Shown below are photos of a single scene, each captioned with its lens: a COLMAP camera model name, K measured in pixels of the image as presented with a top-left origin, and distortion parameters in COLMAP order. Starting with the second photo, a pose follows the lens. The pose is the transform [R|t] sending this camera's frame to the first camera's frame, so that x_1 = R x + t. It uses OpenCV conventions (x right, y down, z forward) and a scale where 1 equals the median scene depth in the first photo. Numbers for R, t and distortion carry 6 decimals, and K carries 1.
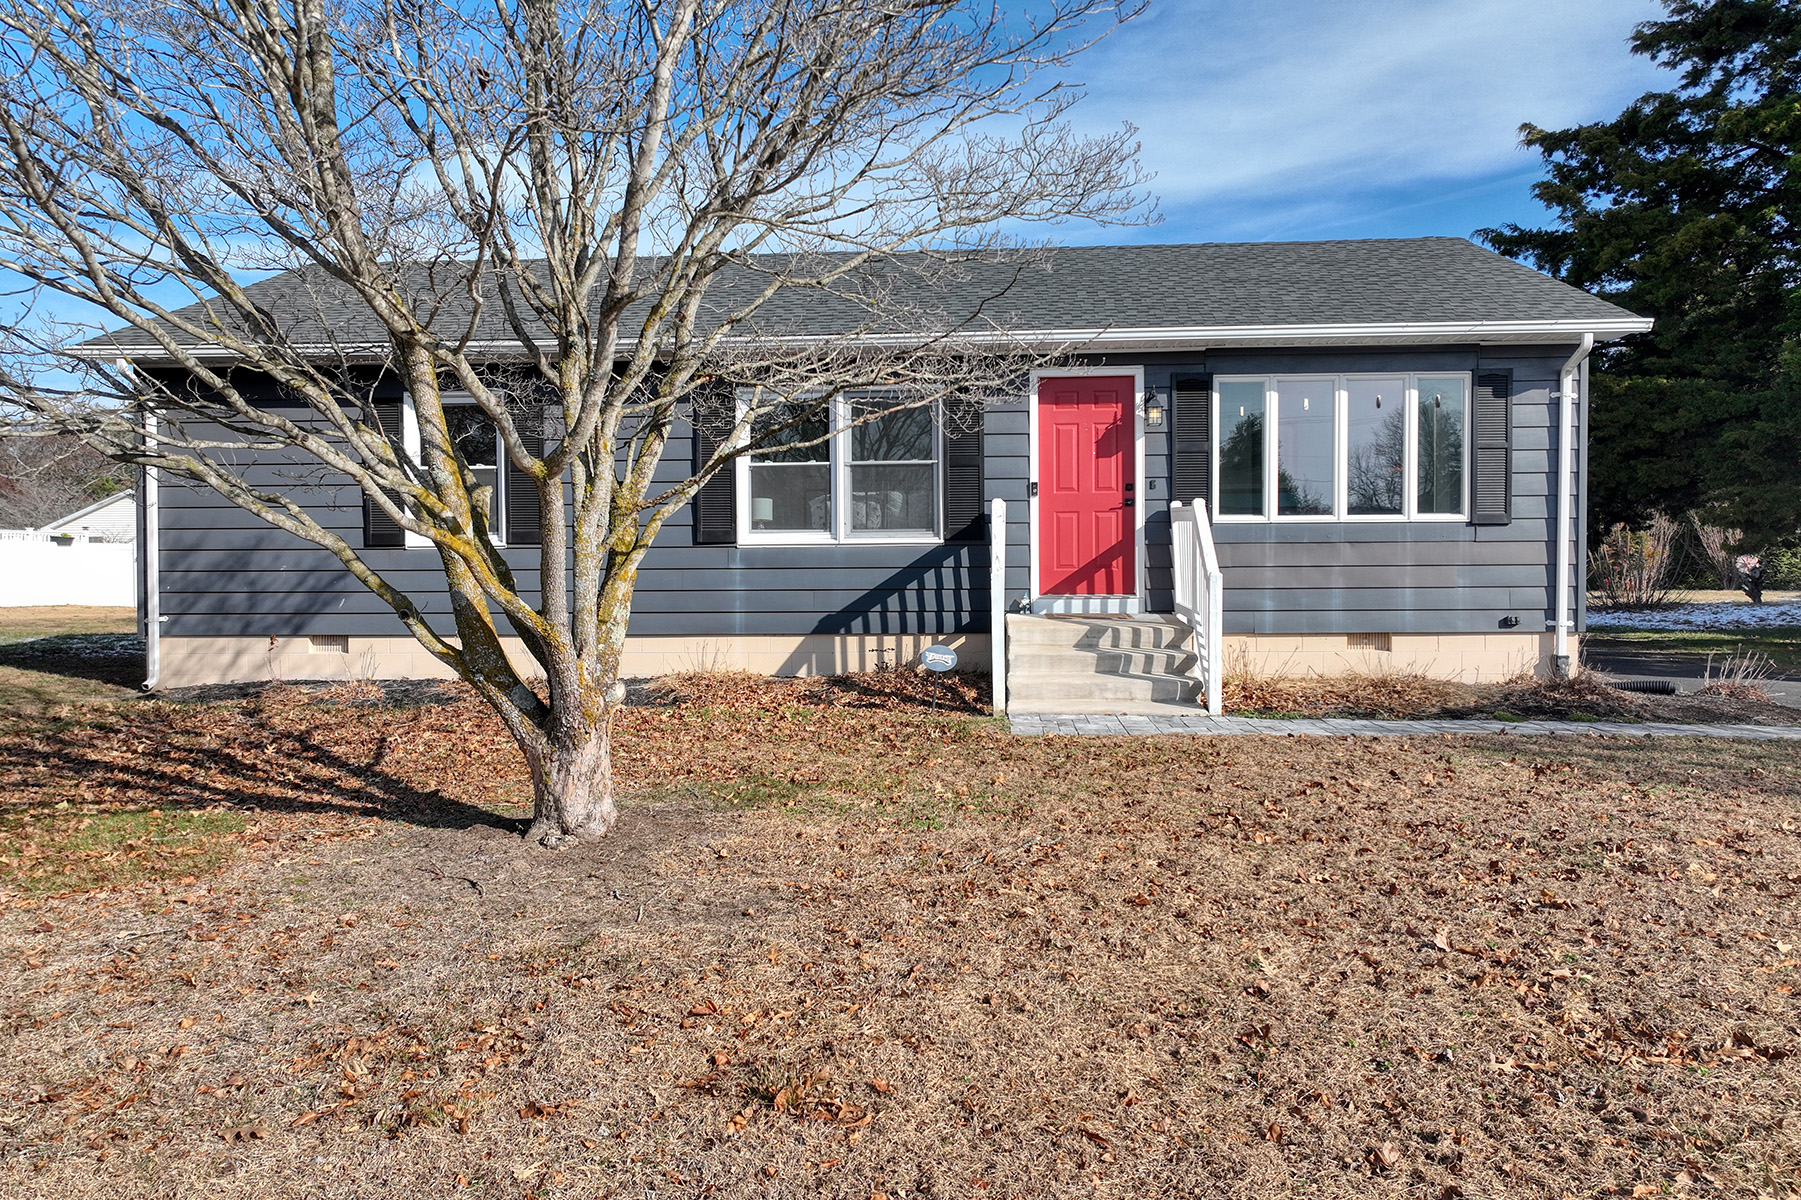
lens RADIAL K [[1267.8, 0, 898.1], [0, 1267.8, 604.5], [0, 0, 1]] dist [-0.001737, 0.018360]
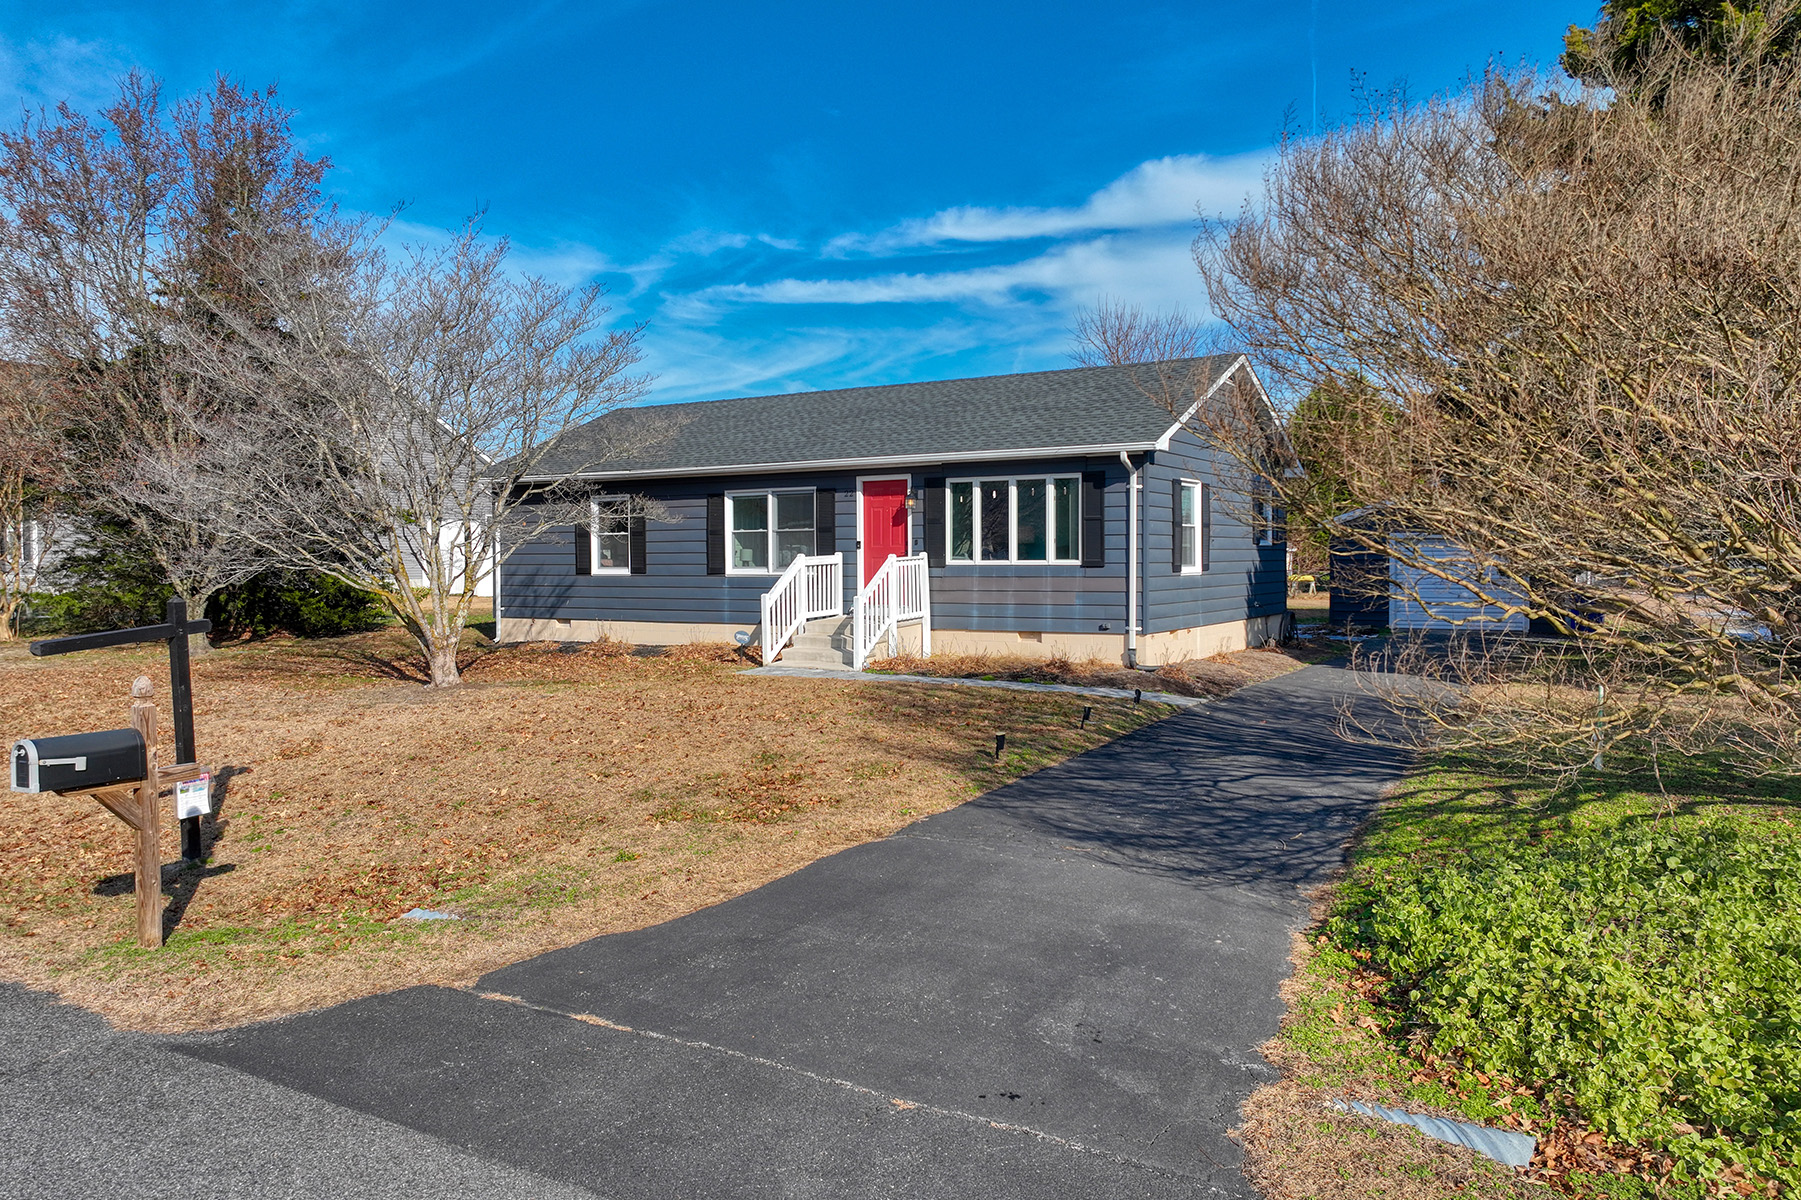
lens RADIAL K [[1267.8, 0, 897.2], [0, 1267.8, 568.6], [0, 0, 1]] dist [-0.001737, 0.018360]
pose [[0.887475, 0.004767, -0.460830, 0.966877], [-0.014475, 0.999741, -0.017534, -0.027676], [0.460628, 0.022231, 0.887315, -0.542769]]
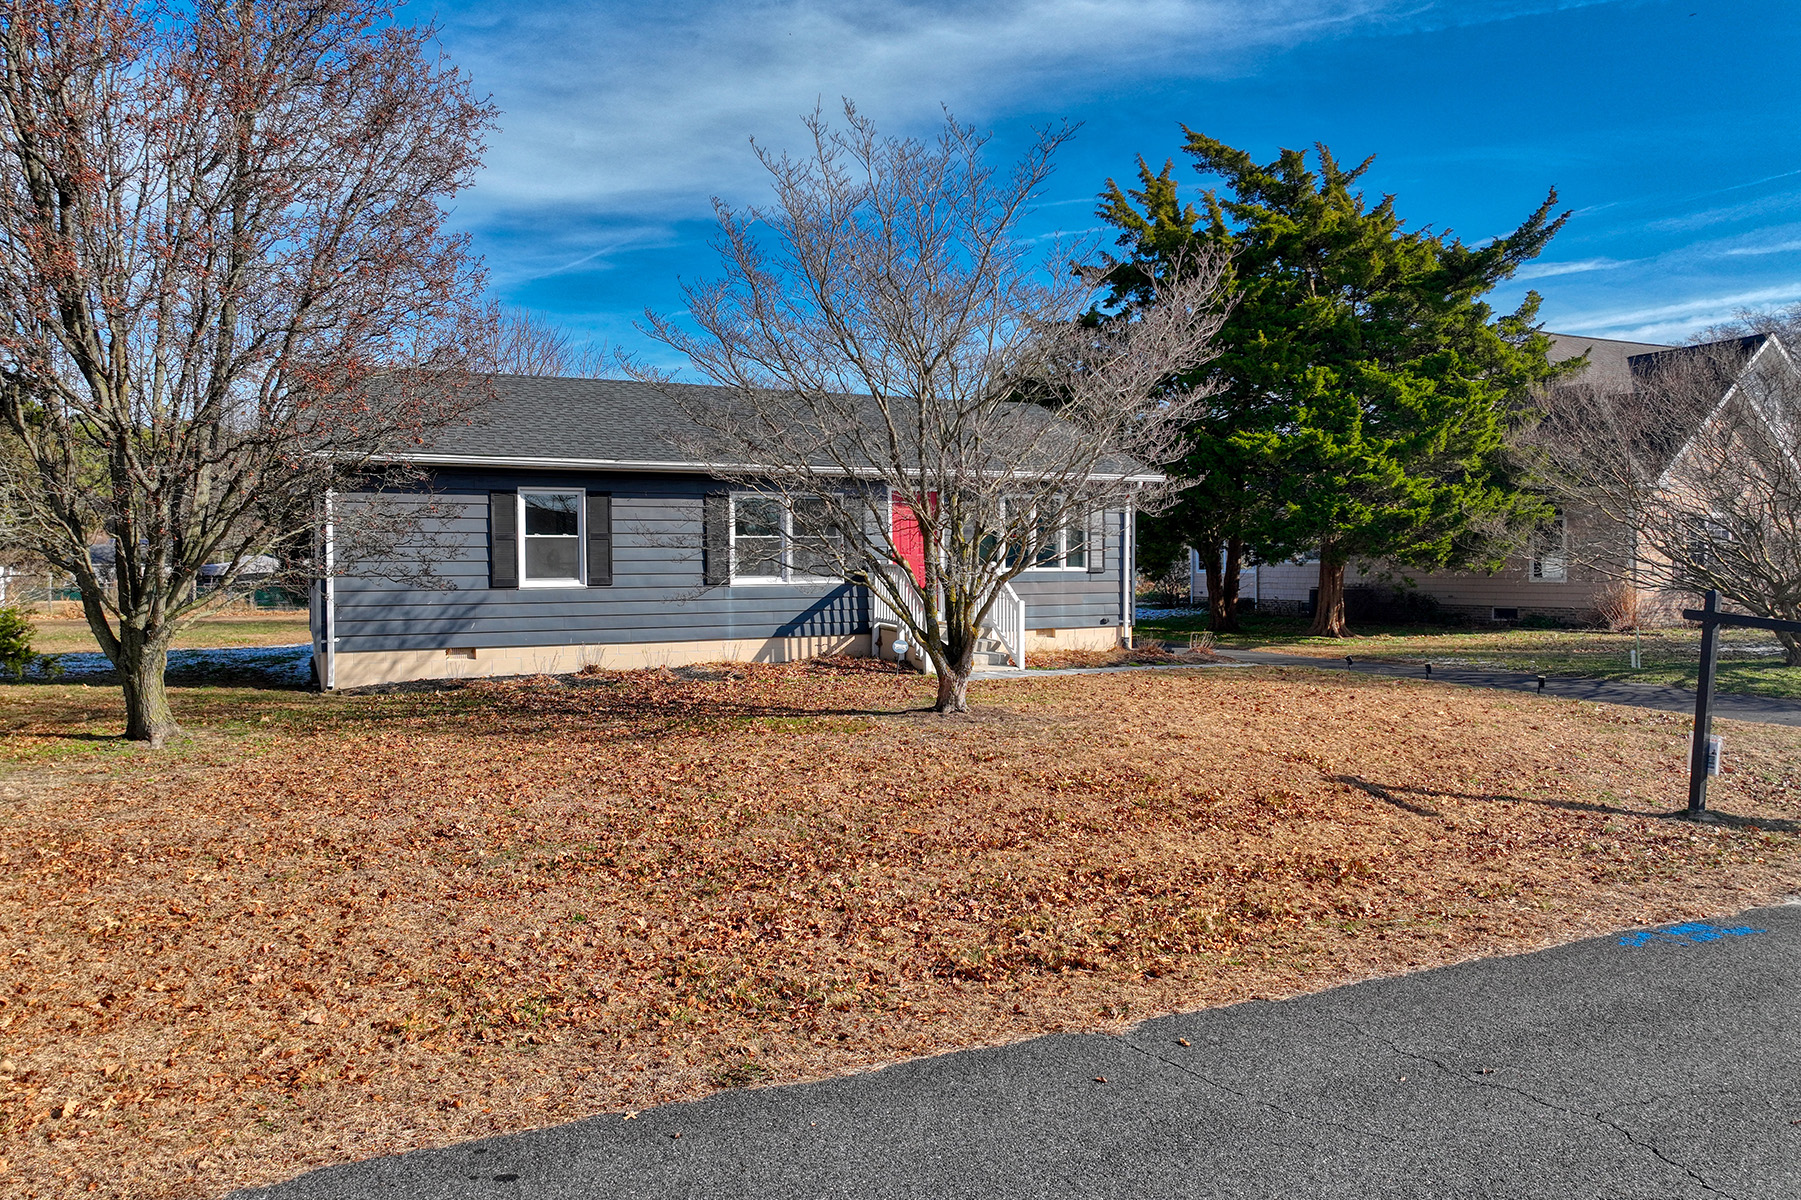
lens RADIAL K [[1267.8, 0, 890.7], [0, 1267.8, 604.9], [0, 0, 1]] dist [-0.001737, 0.018360]
pose [[0.873051, -0.015539, 0.487382, -0.764703], [0.017791, 0.999842, 0.000007, -0.017580], [-0.487304, 0.008664, 0.873189, -0.563963]]
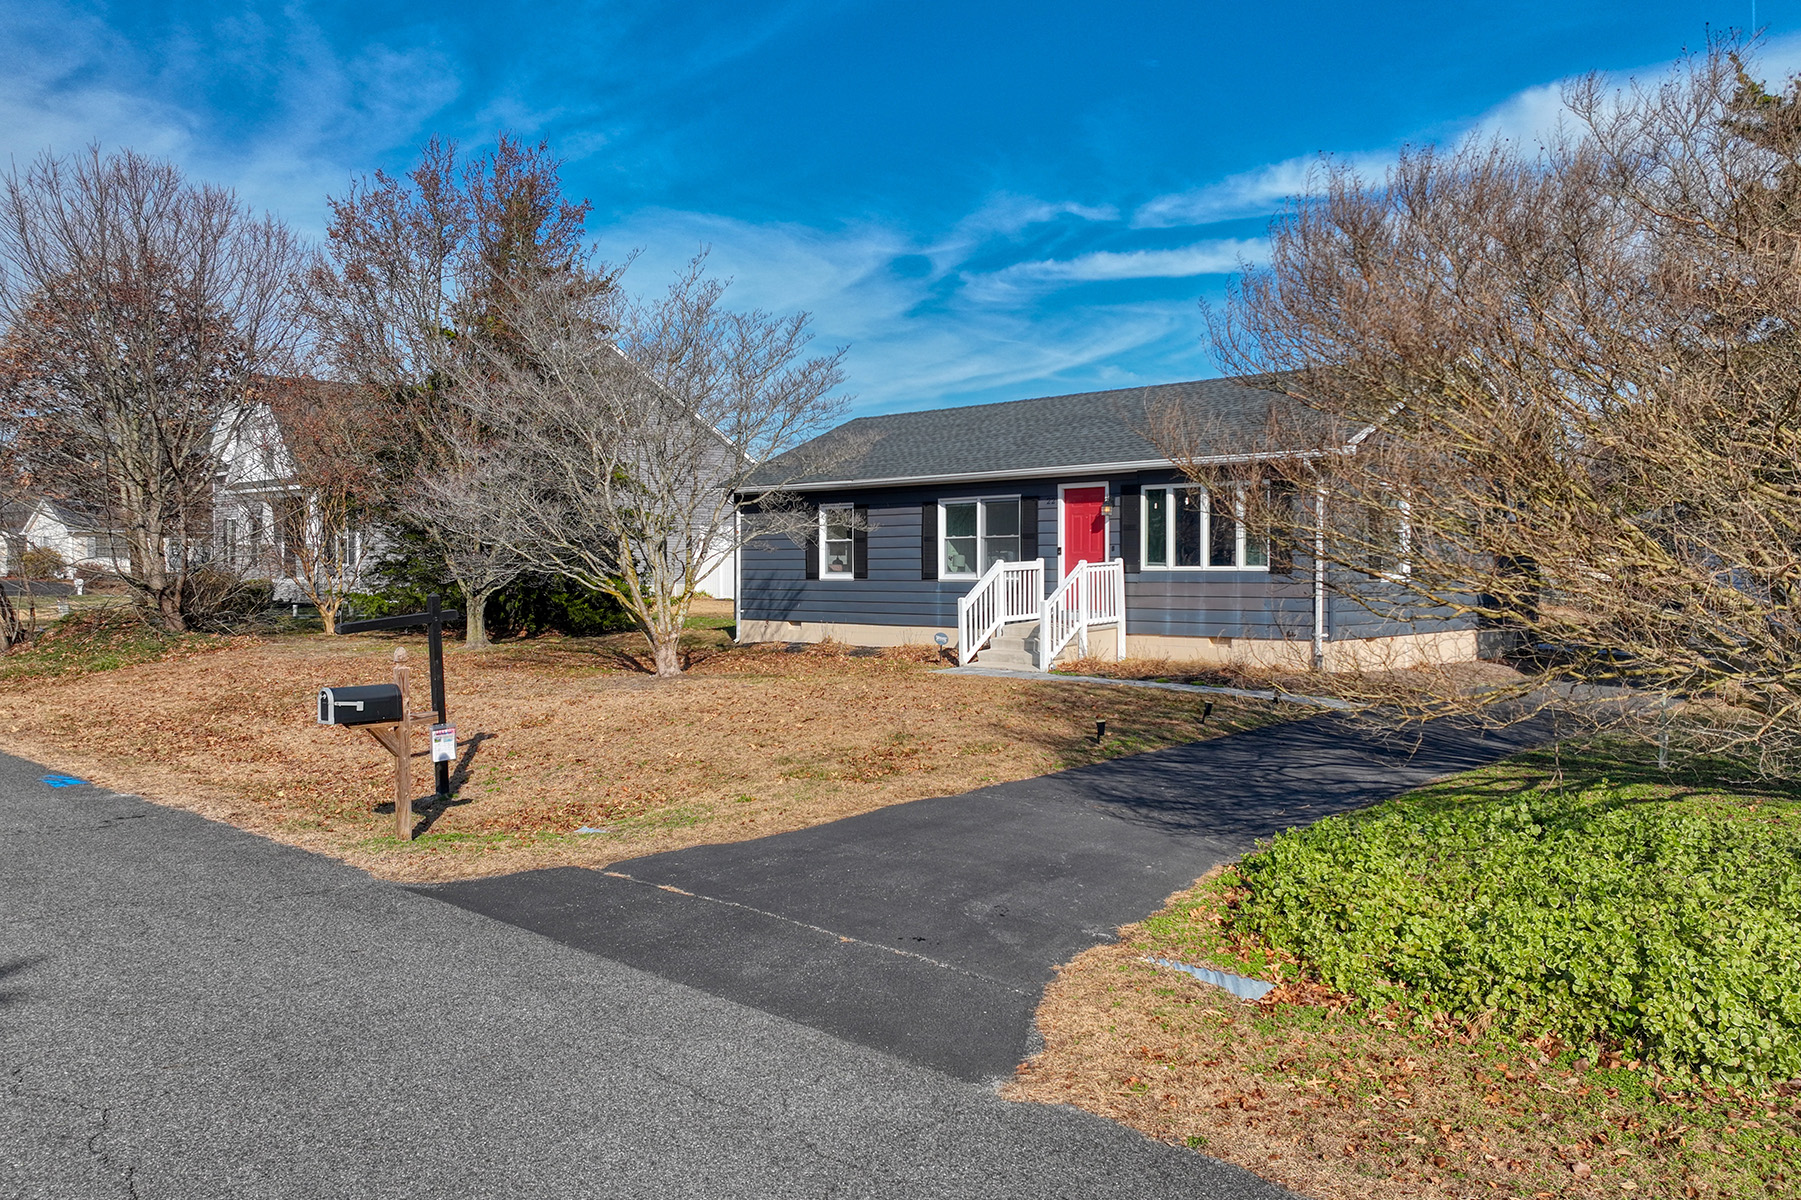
lens RADIAL K [[1403.9, 0, 896.7], [0, 1403.9, 602.5], [0, 0, 1]] dist [0.031047, -0.016334]
pose [[0.755798, 0.020320, -0.654489, 1.241749], [-0.021378, 0.999751, 0.006352, -0.025116], [0.654455, 0.009191, 0.756045, -0.666801]]
